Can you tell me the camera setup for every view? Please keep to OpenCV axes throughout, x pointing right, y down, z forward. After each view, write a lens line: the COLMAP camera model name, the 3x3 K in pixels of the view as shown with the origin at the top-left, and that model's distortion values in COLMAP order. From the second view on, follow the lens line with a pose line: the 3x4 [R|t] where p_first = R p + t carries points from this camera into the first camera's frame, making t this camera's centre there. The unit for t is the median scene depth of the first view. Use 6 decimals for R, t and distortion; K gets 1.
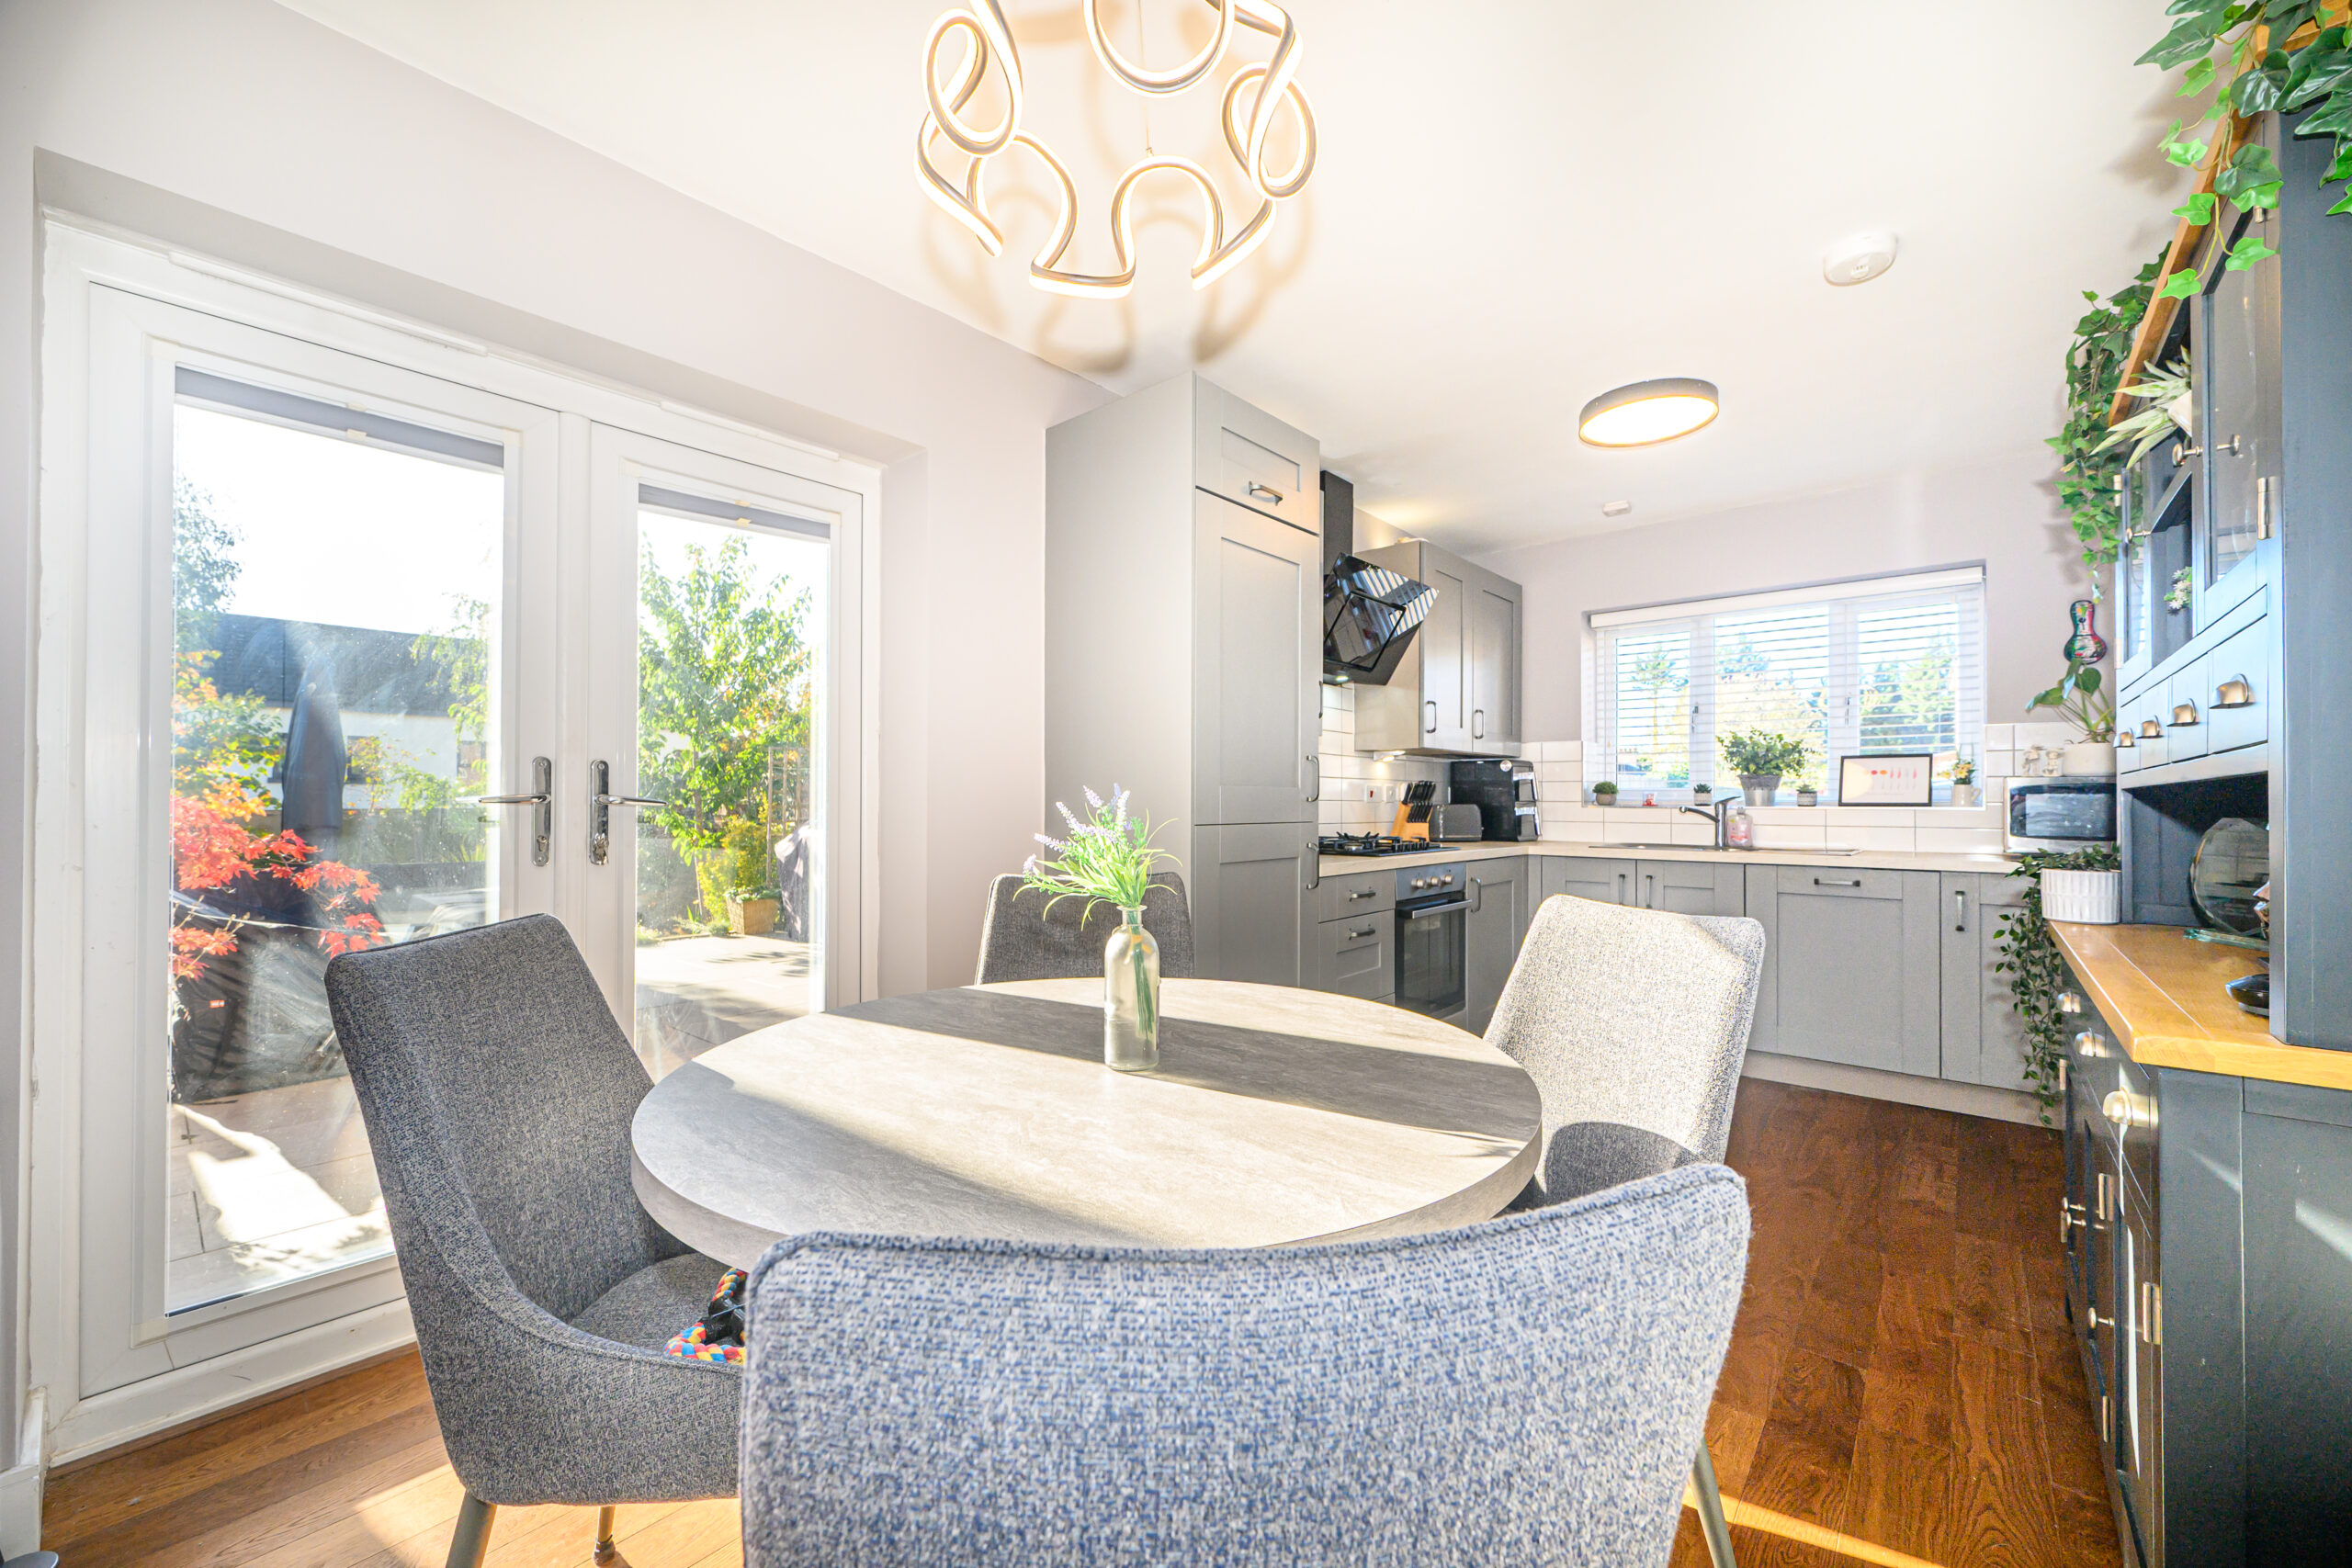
lens RADIAL K [[913.8, 0, 1179.9], [0, 913.8, 796.5], [0, 0, 1]] dist [-0.003707, -0.000249]
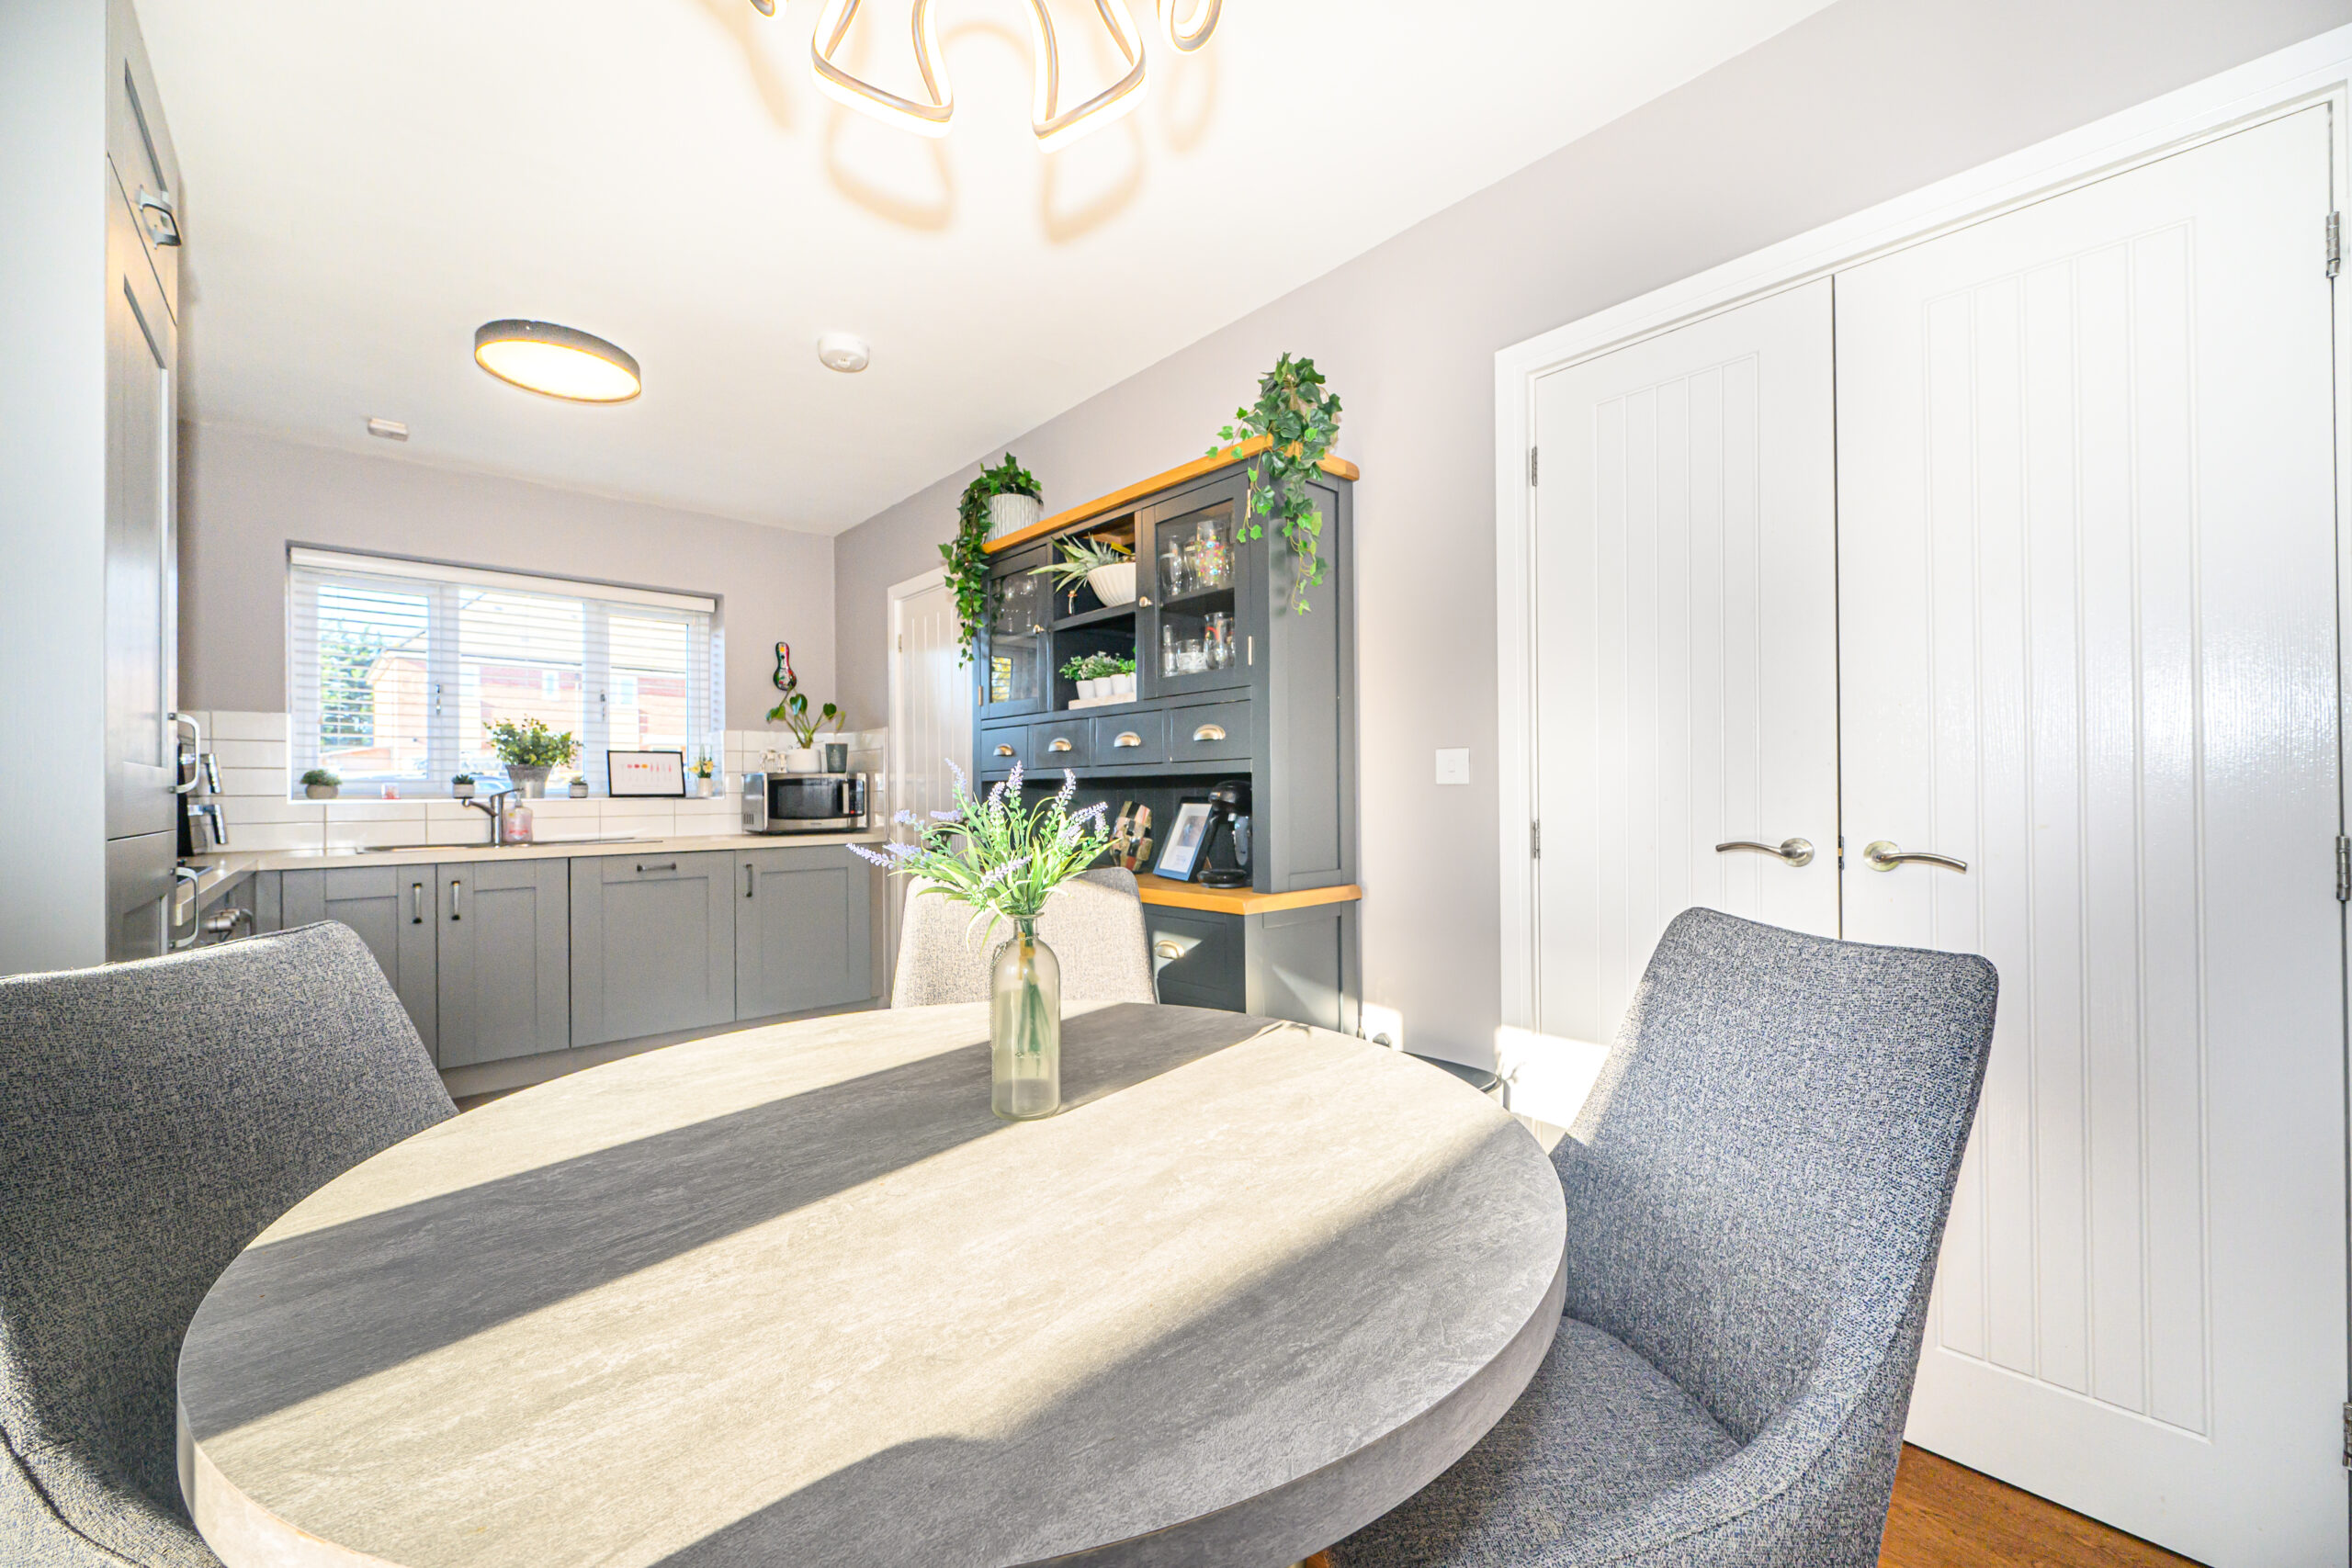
lens RADIAL K [[913.7, 0, 1173.3], [0, 913.7, 789.7], [0, 0, 1]] dist [-0.000792, 0.000014]
pose [[0.127577, -0.000793, 0.991828, -0.254486], [0.003106, 0.999995, 0.000401, 0.003358], [-0.991824, 0.003029, 0.127579, 0.234323]]
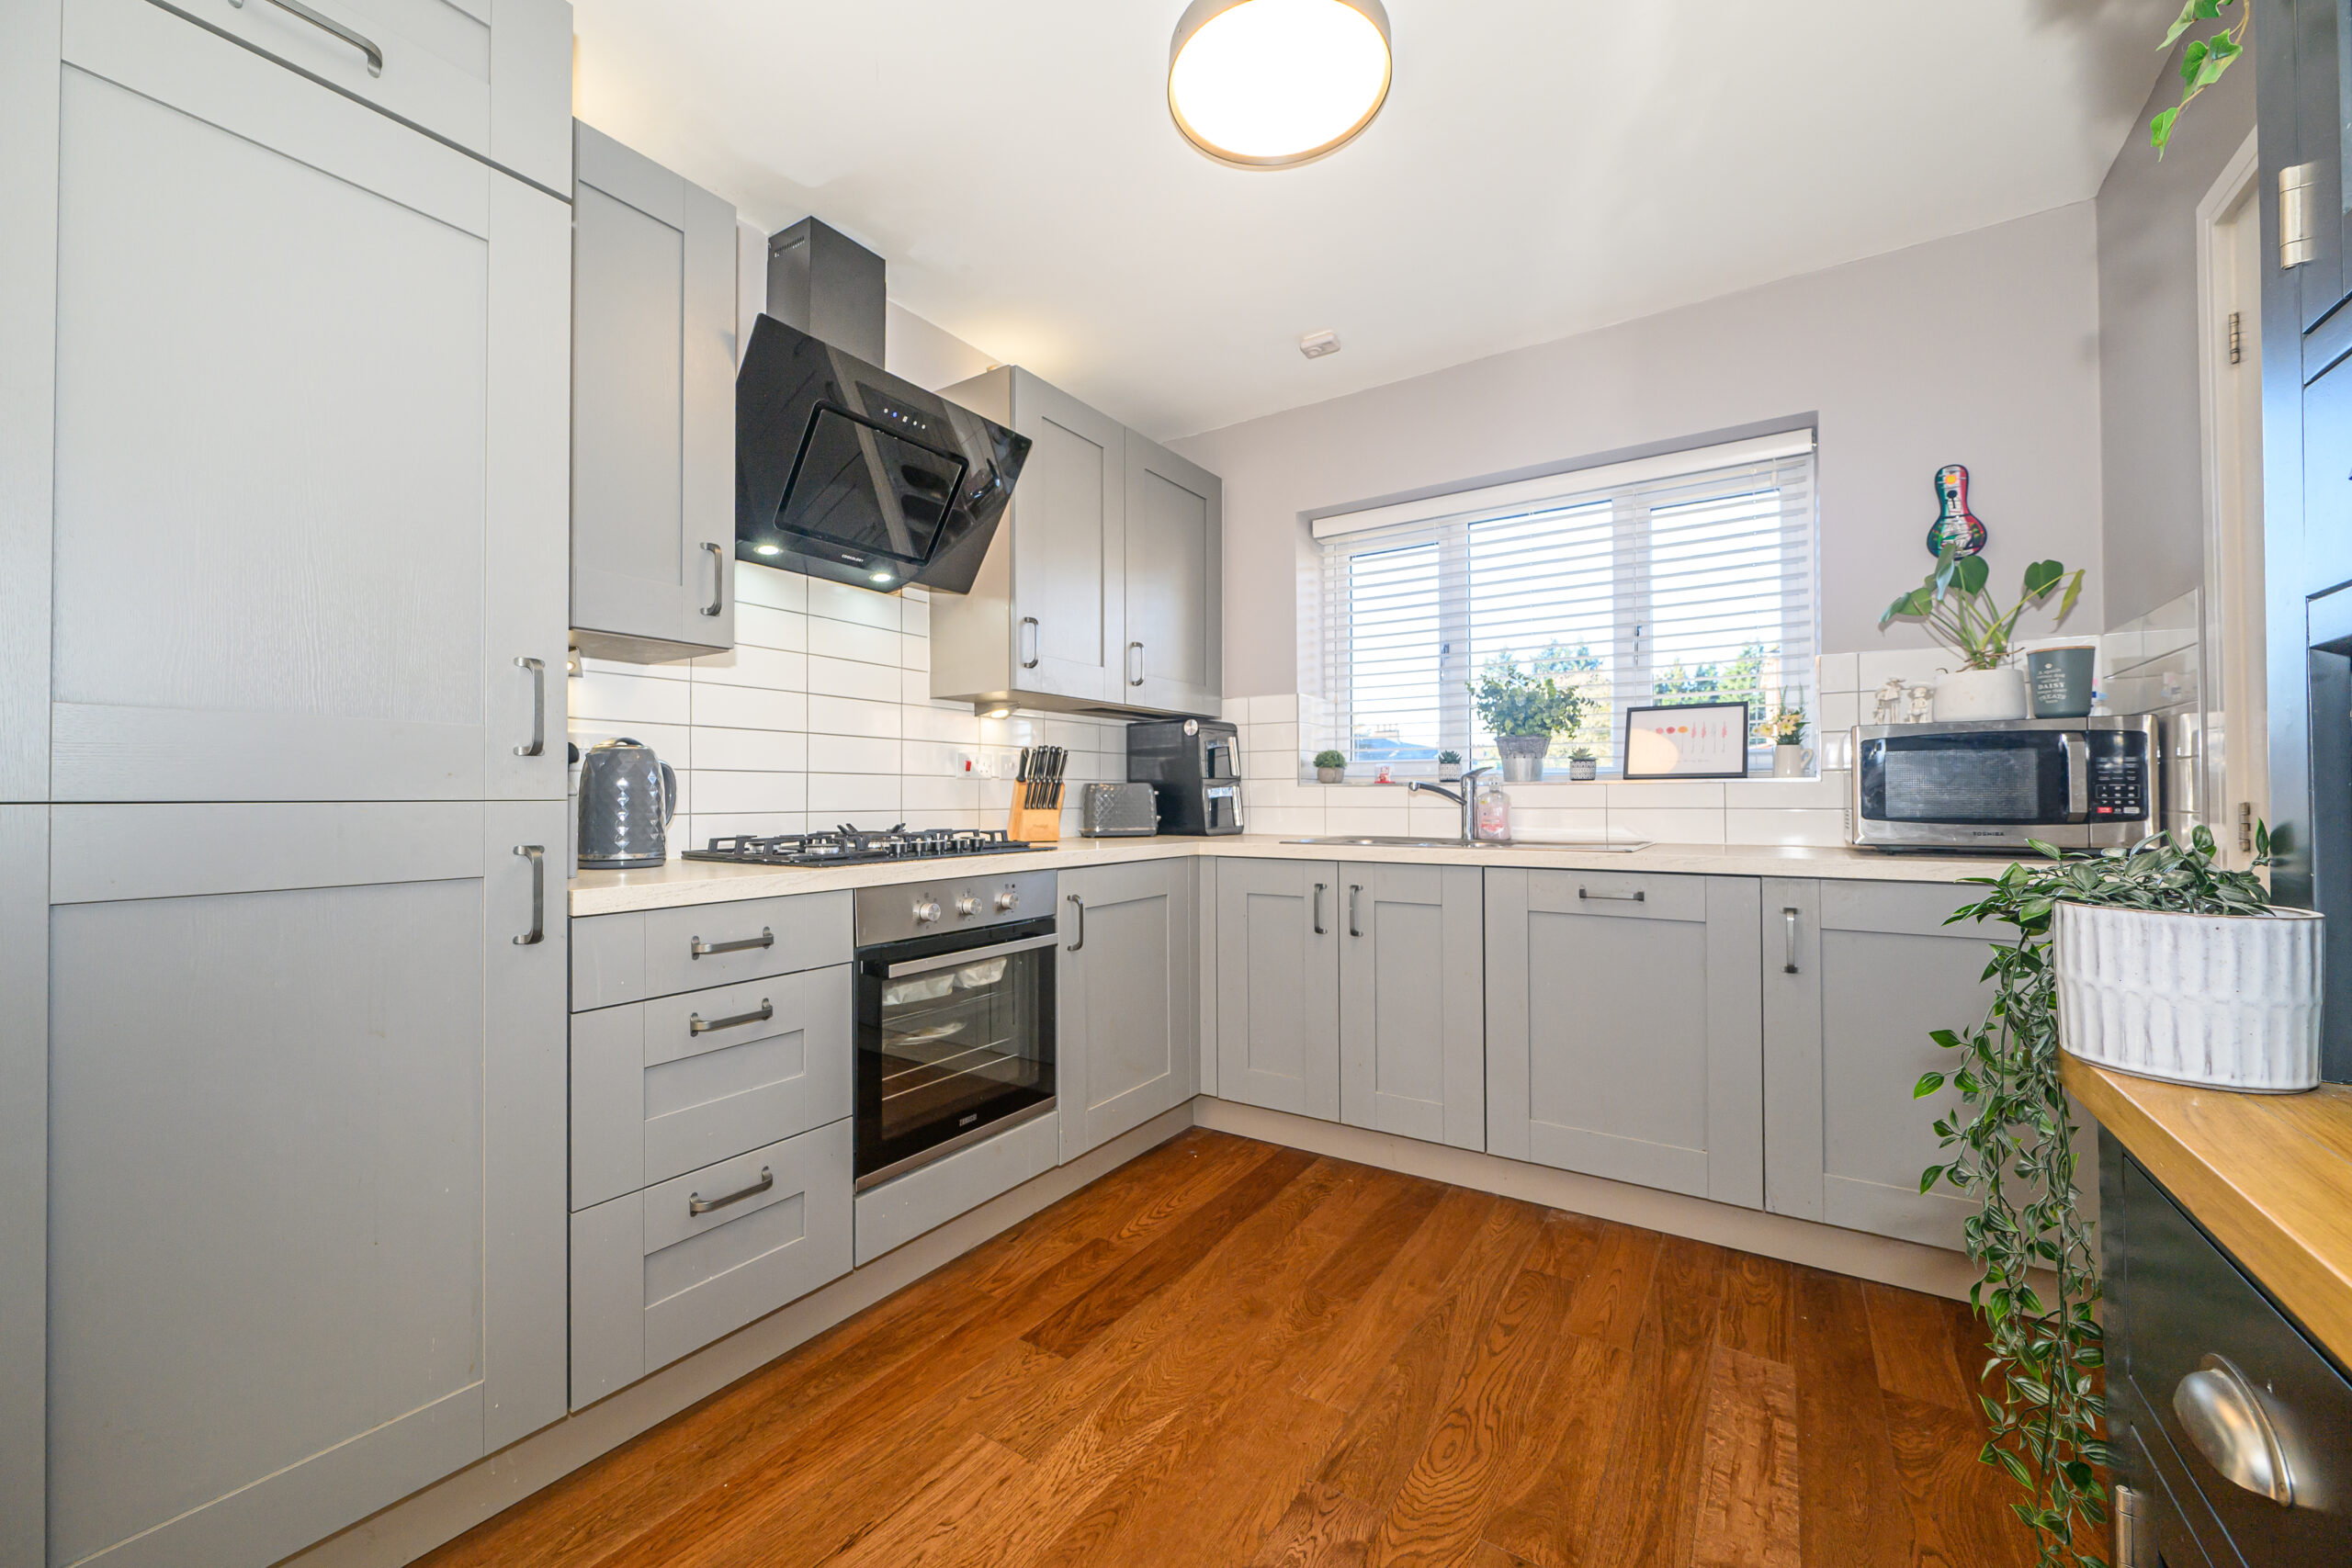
lens RADIAL K [[913.7, 0, 1173.3], [0, 913.7, 789.7], [0, 0, 1]] dist [-0.000792, 0.000014]
pose [[0.991530, -0.005210, 0.129774, 0.311292], [0.005693, 0.999978, -0.003353, 0.019789], [-0.129754, 0.004064, 0.991538, 0.379168]]
